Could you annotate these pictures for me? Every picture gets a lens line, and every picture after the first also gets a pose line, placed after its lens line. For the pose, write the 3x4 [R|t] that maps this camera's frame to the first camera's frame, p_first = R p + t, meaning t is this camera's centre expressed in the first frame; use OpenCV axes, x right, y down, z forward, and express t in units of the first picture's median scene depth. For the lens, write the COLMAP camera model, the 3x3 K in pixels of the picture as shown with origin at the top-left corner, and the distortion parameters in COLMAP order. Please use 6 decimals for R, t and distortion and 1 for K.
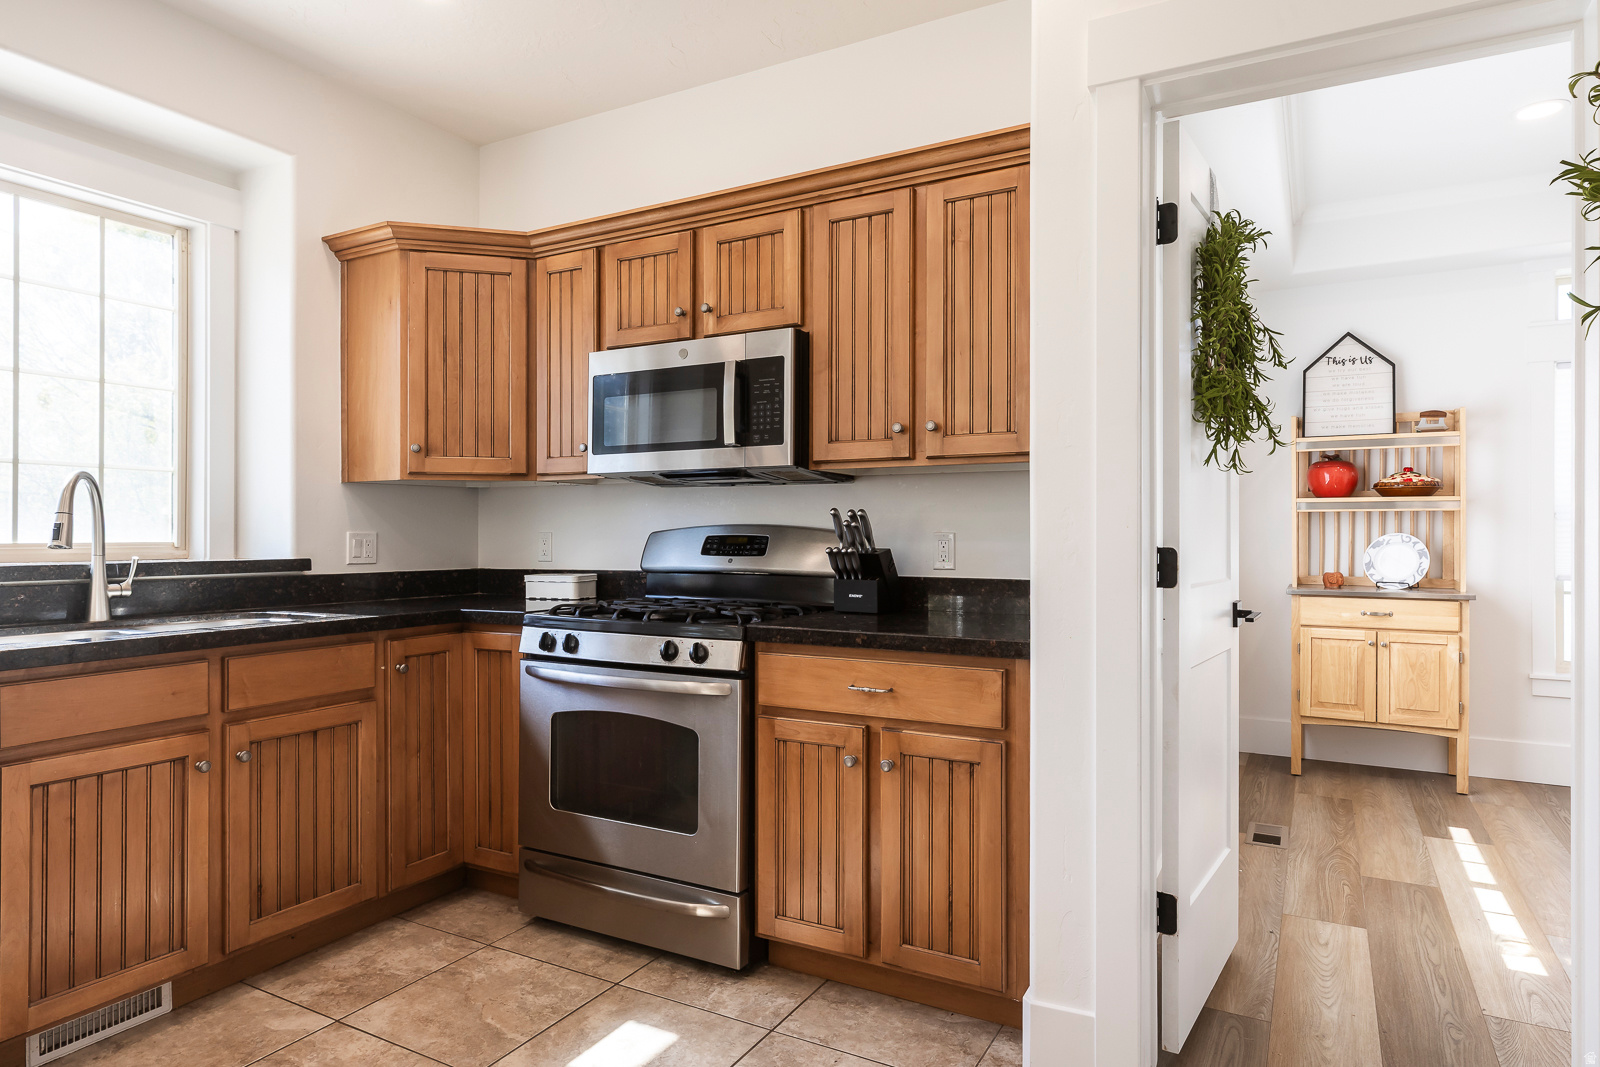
lens RADIAL K [[959.5, 0, 787.7], [0, 959.5, 536.7], [0, 0, 1]] dist [0.009342, 0.001773]
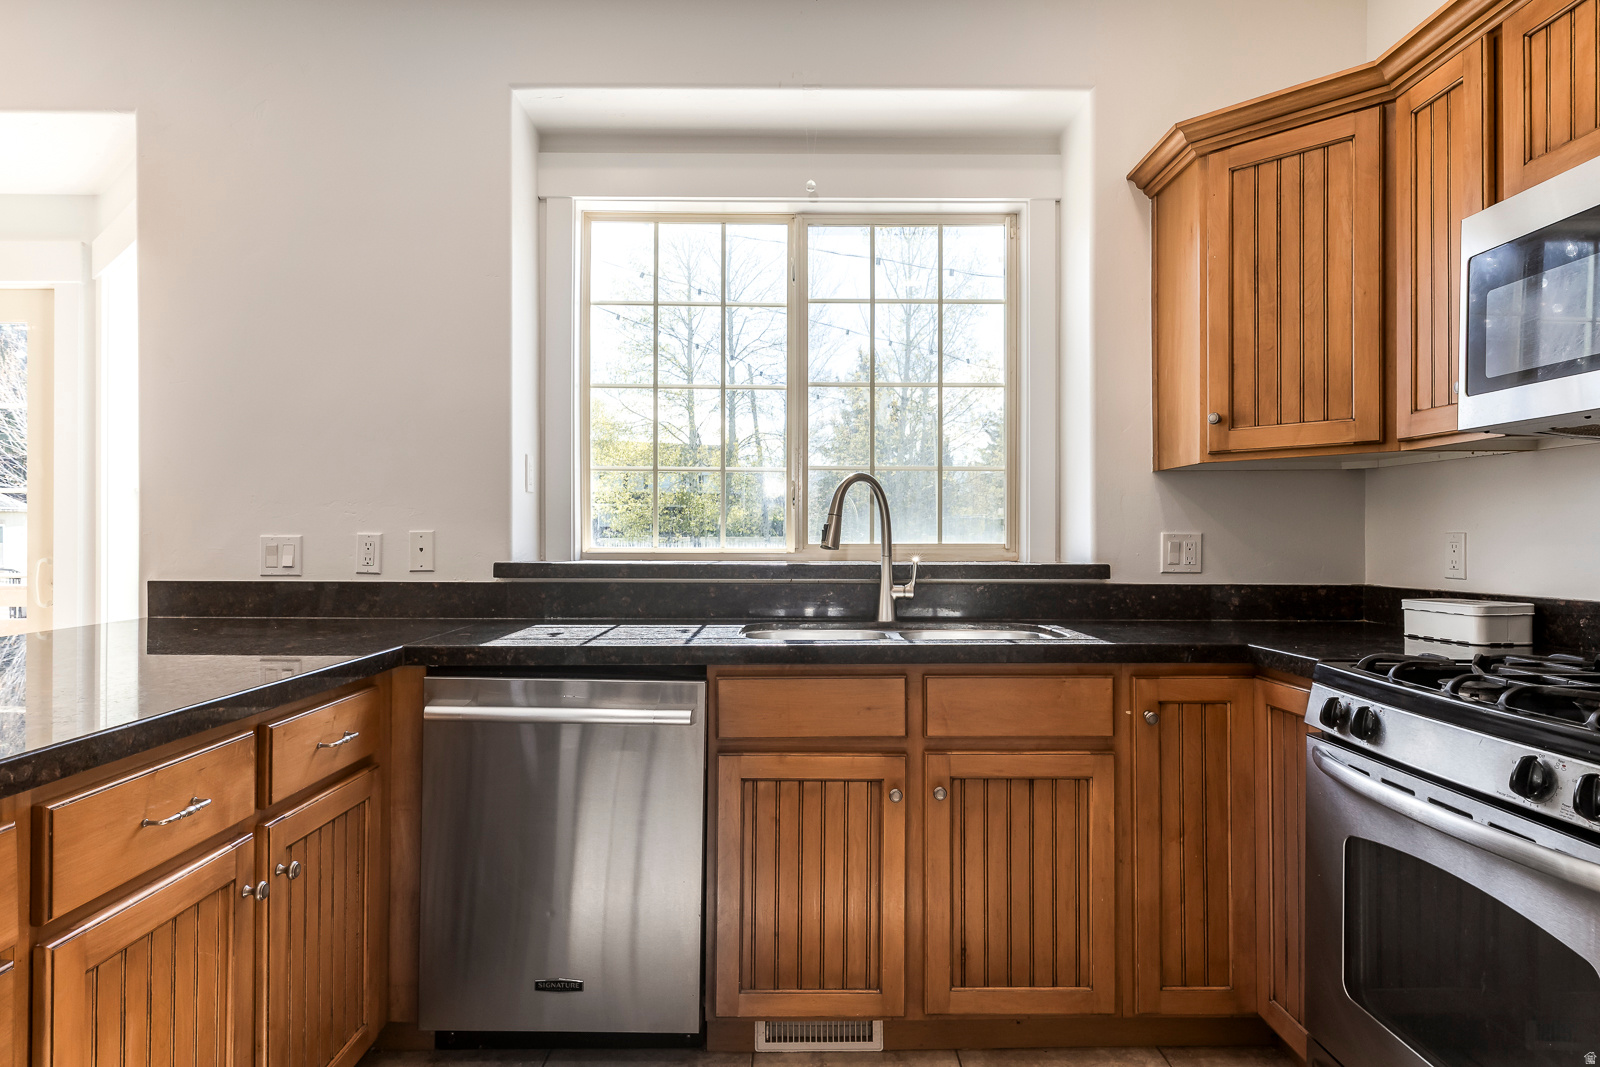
lens RADIAL K [[959.5, 0, 804.5], [0, 959.5, 533.8], [0, 0, 1]] dist [0.009342, 0.001773]
pose [[0.503048, -0.000996, -0.864258, 0.130351], [-0.002388, 0.999994, -0.002543, -0.001800], [0.864255, 0.003343, 0.503042, 0.507410]]
